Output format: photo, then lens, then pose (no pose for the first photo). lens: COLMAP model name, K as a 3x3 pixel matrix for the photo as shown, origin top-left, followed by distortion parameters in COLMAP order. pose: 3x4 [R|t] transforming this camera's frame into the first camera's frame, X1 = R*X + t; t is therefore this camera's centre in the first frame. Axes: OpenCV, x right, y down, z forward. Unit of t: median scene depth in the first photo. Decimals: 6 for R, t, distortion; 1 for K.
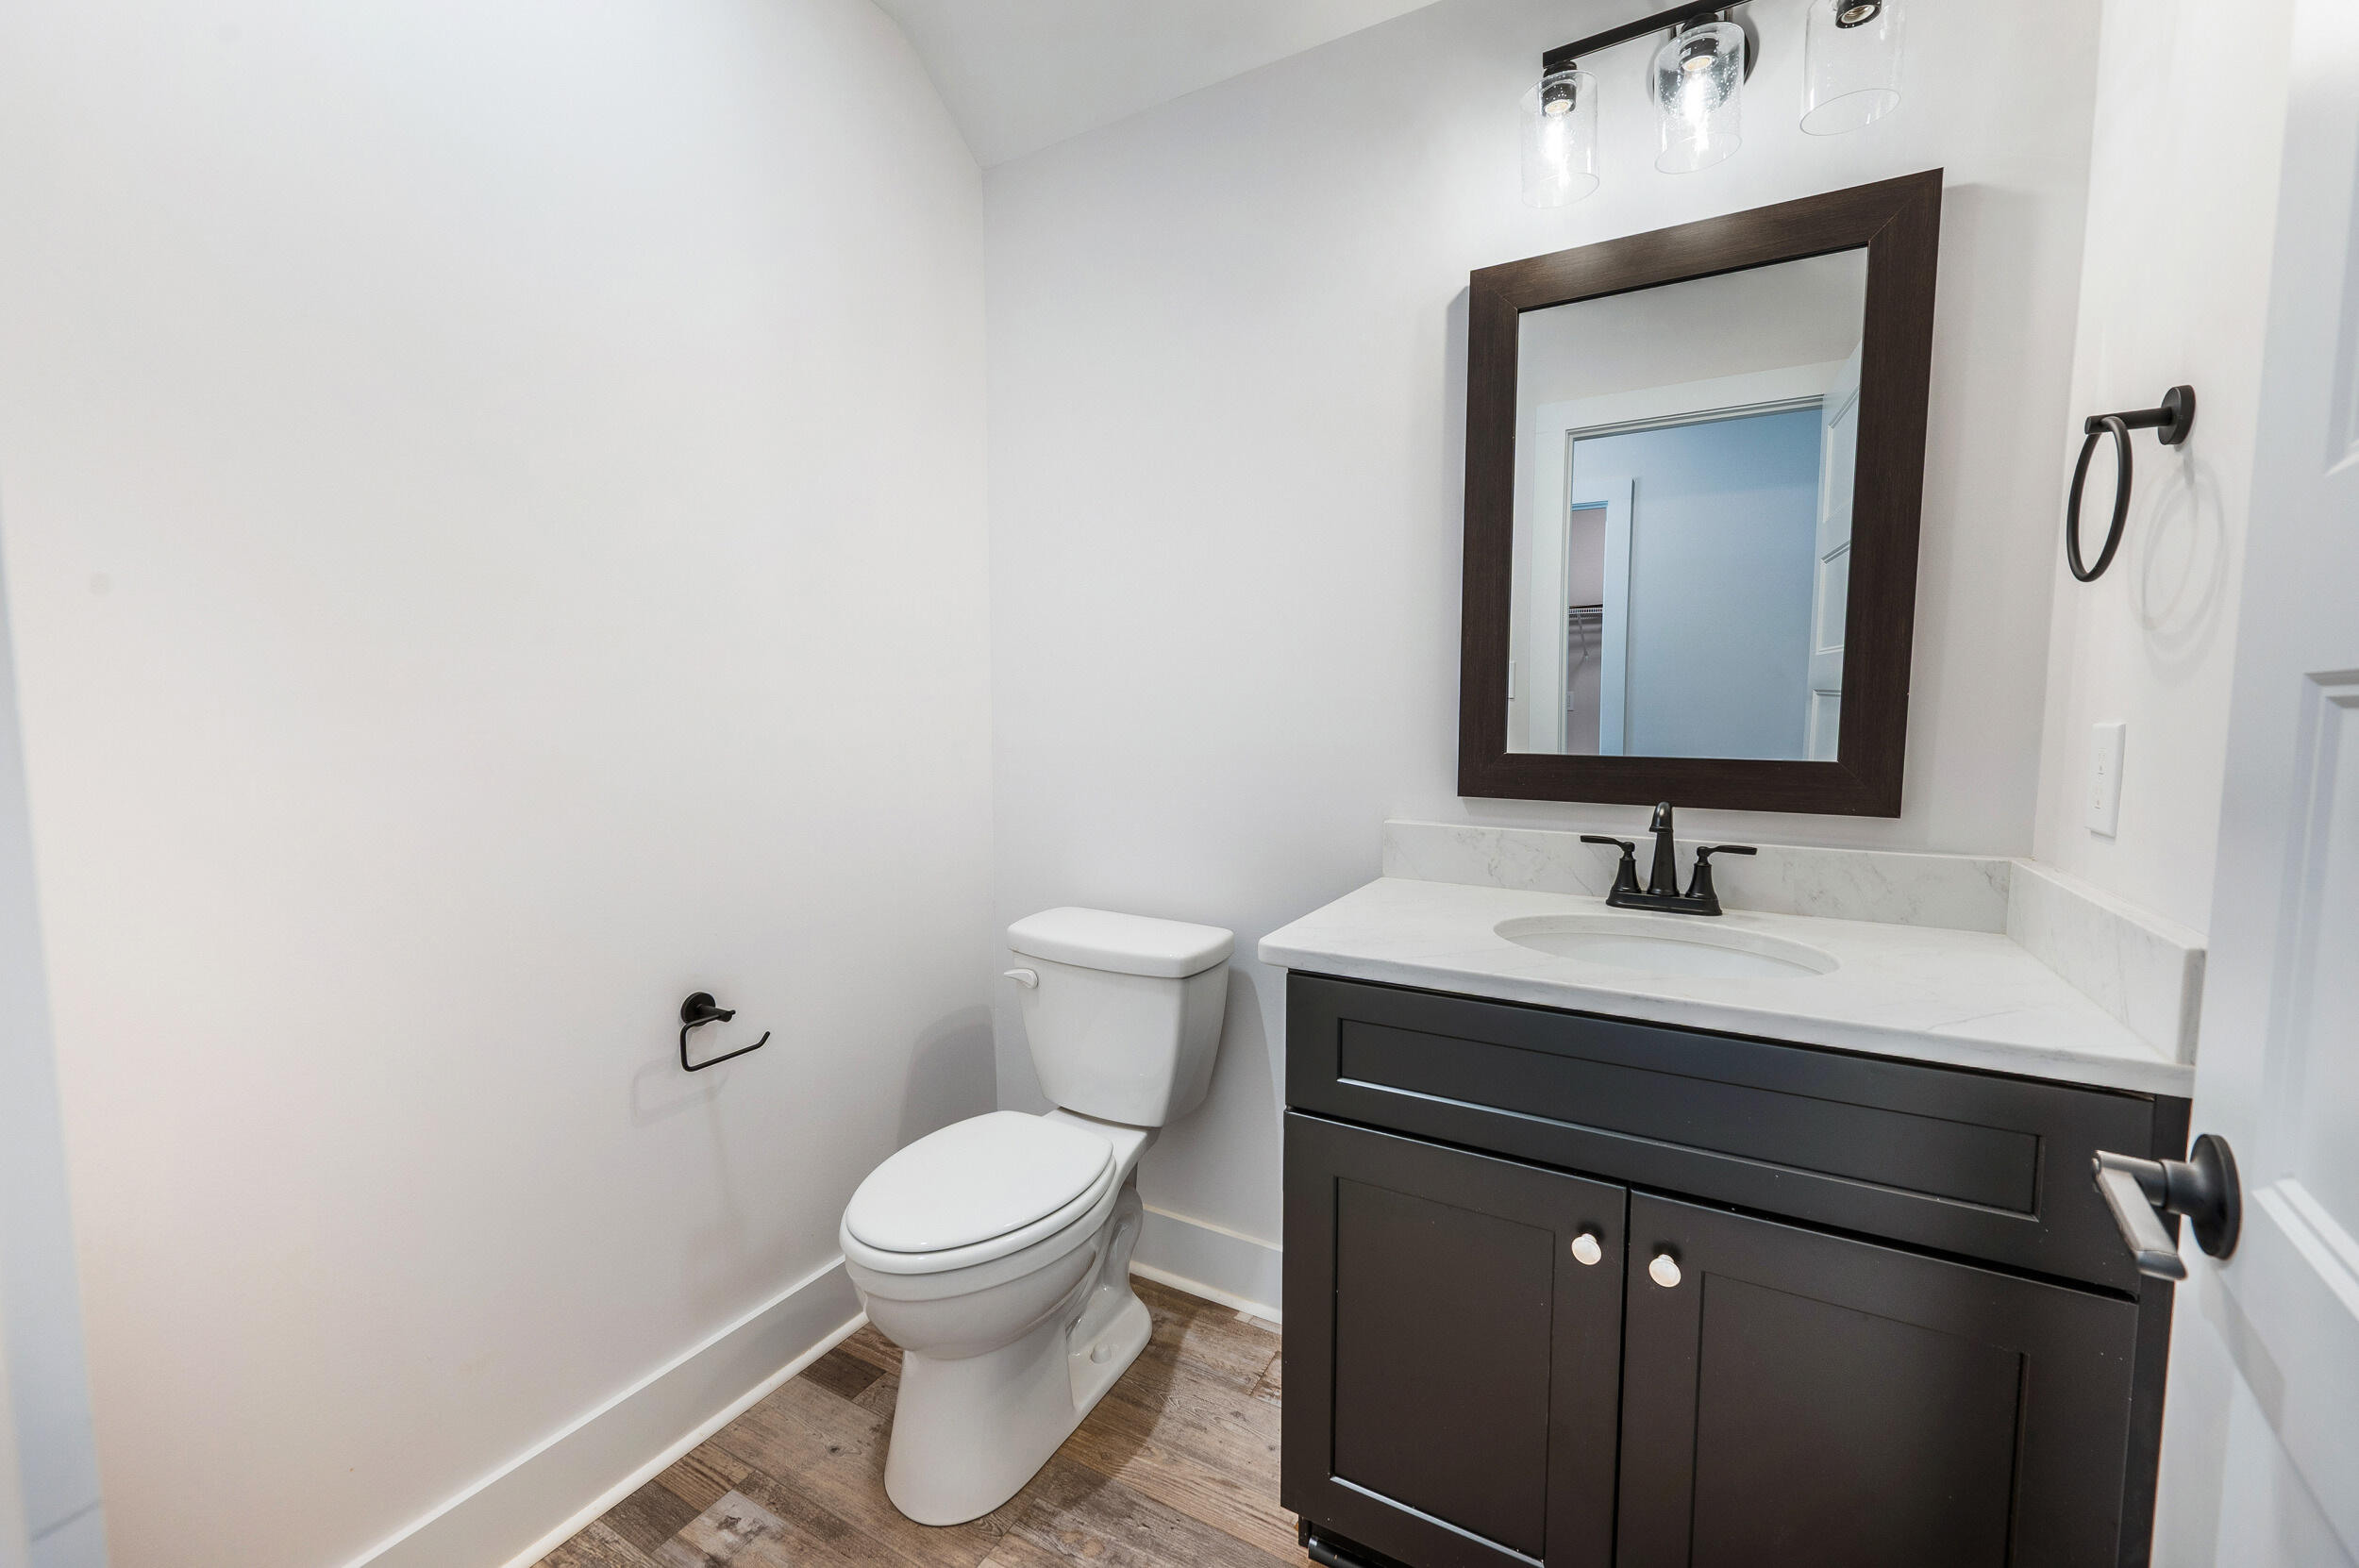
lens RADIAL K [[899.8, 0, 1169.7], [0, 899.8, 780.9], [0, 0, 1]] dist [0.035562, -0.000017]
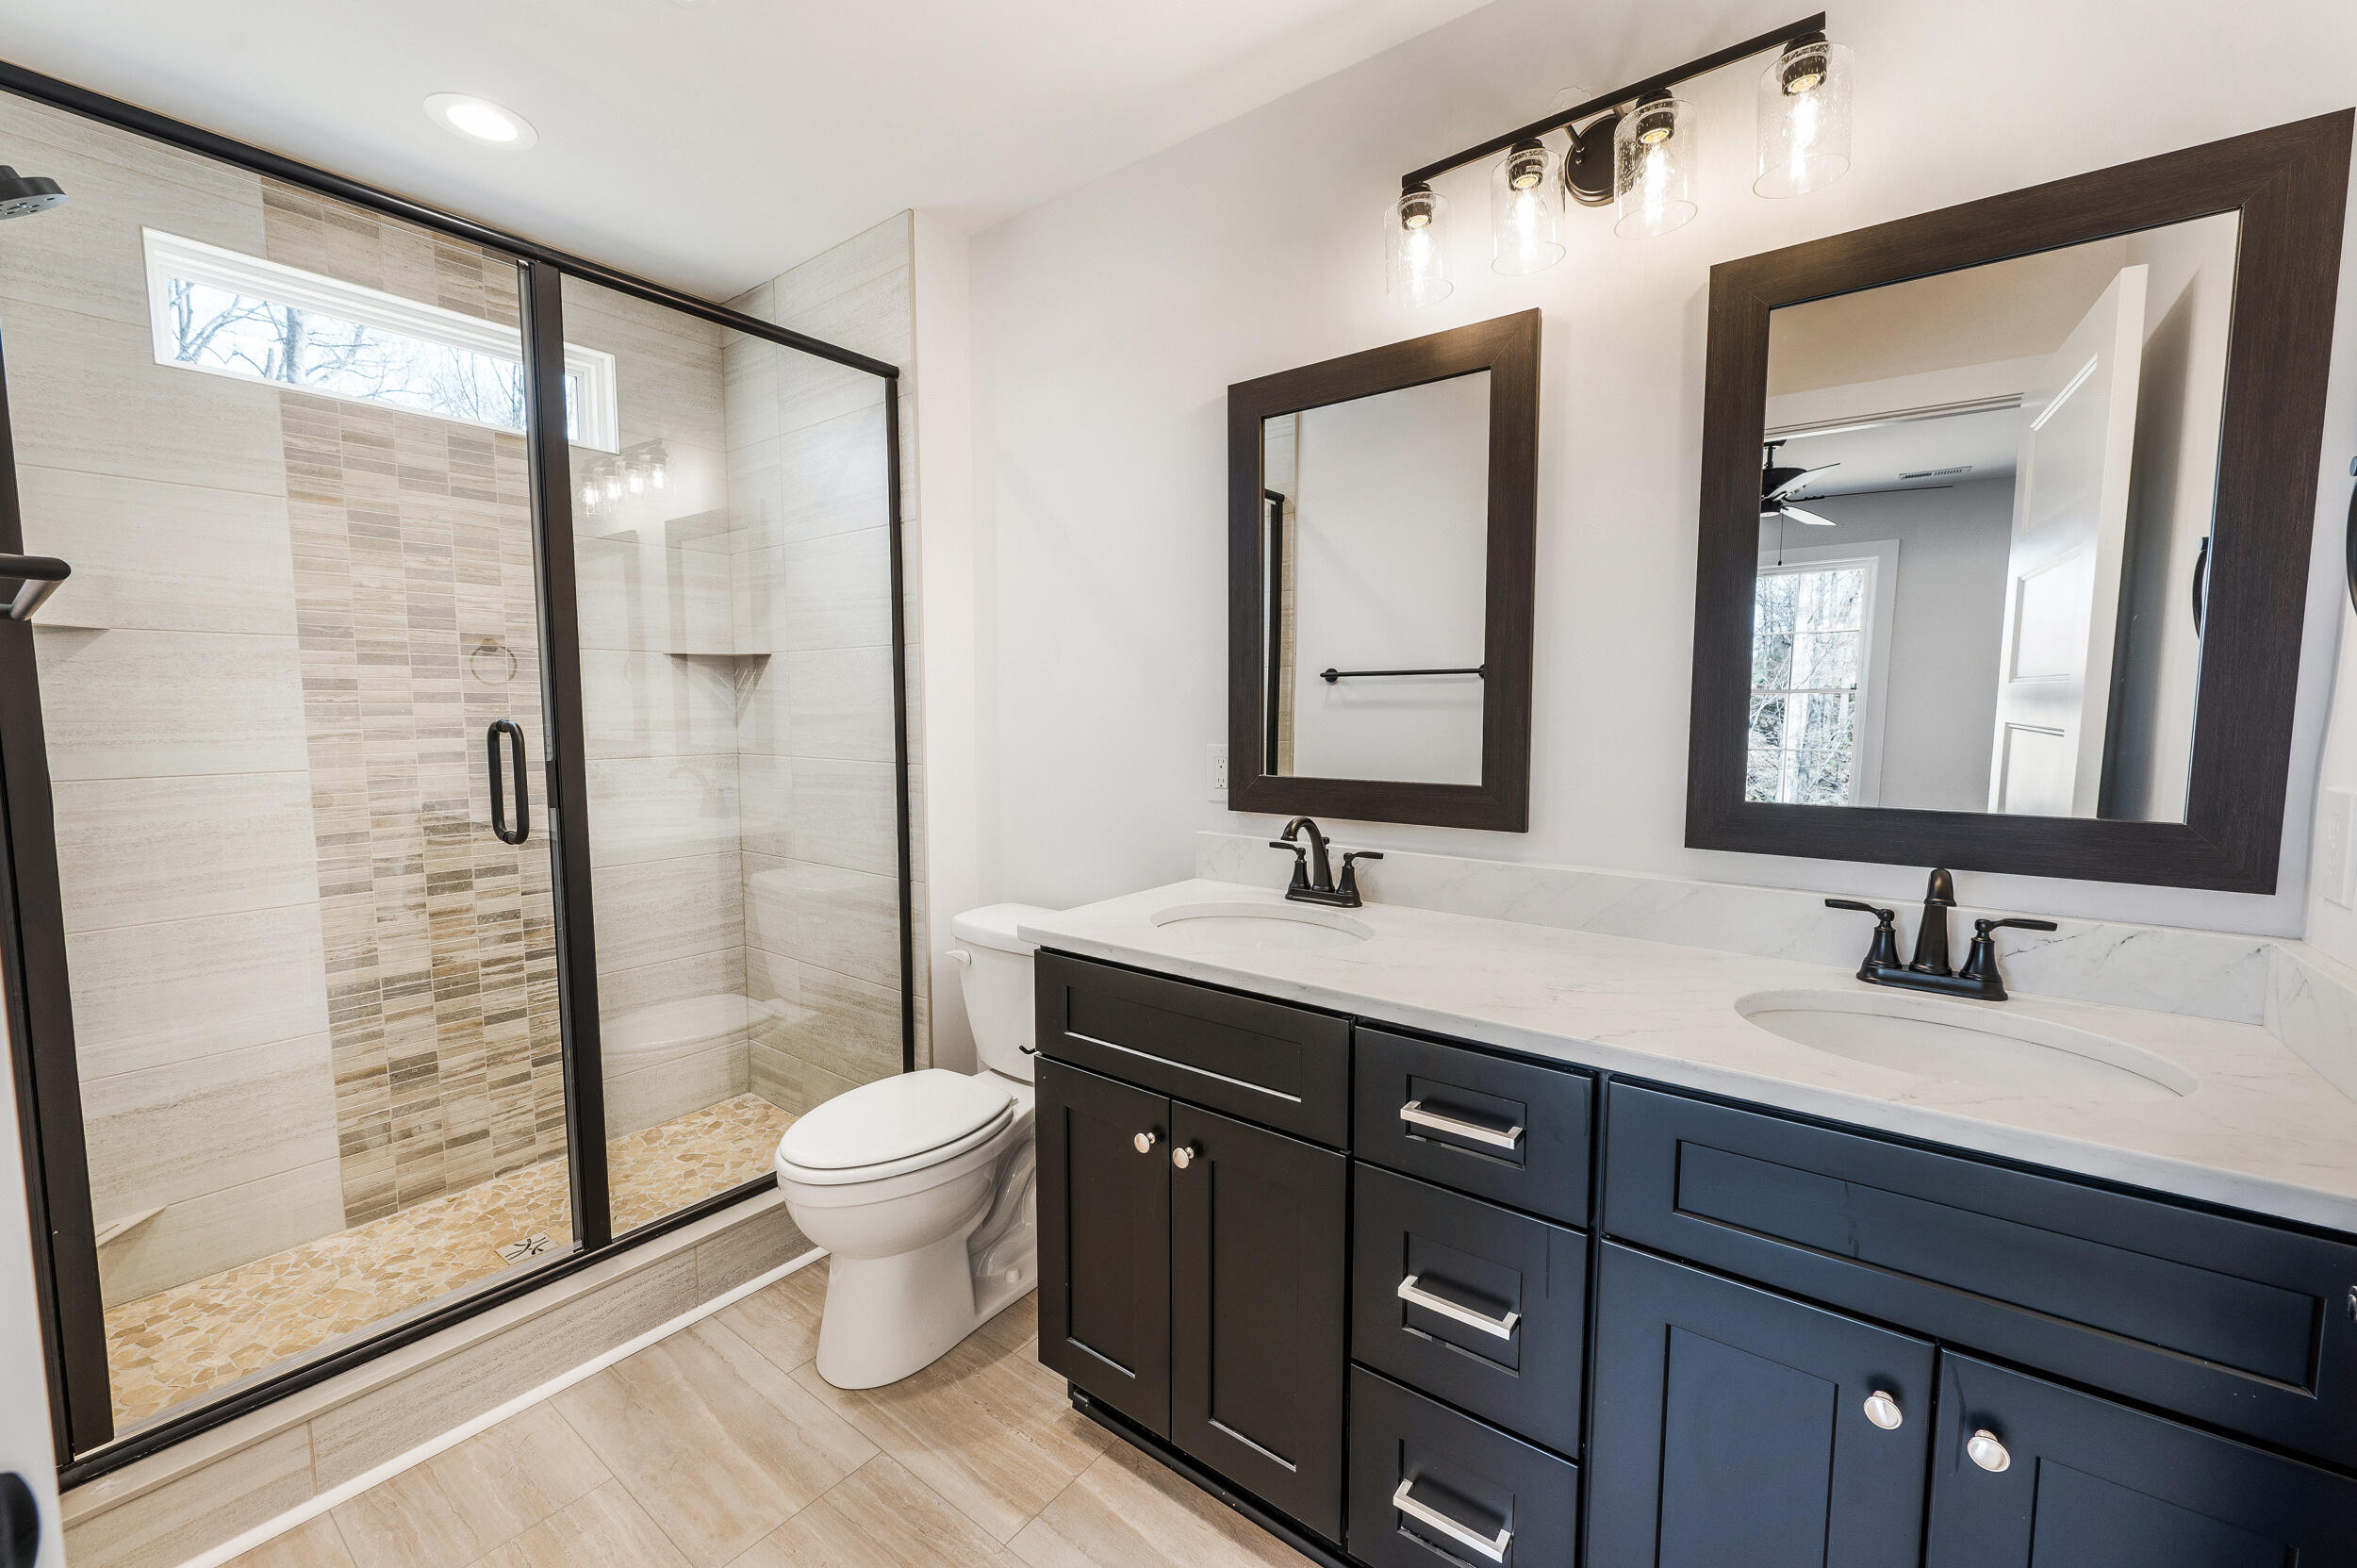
lens RADIAL K [[948.8, 0, 1178.5], [0, 948.8, 784.0], [0, 0, 1]] dist [0.004202, -0.000083]
pose [[0.974474, 0.022503, -0.223370, 0.293504], [-0.031275, 0.998869, -0.035812, 0.016056], [0.222311, 0.041883, 0.974076, -0.136919]]
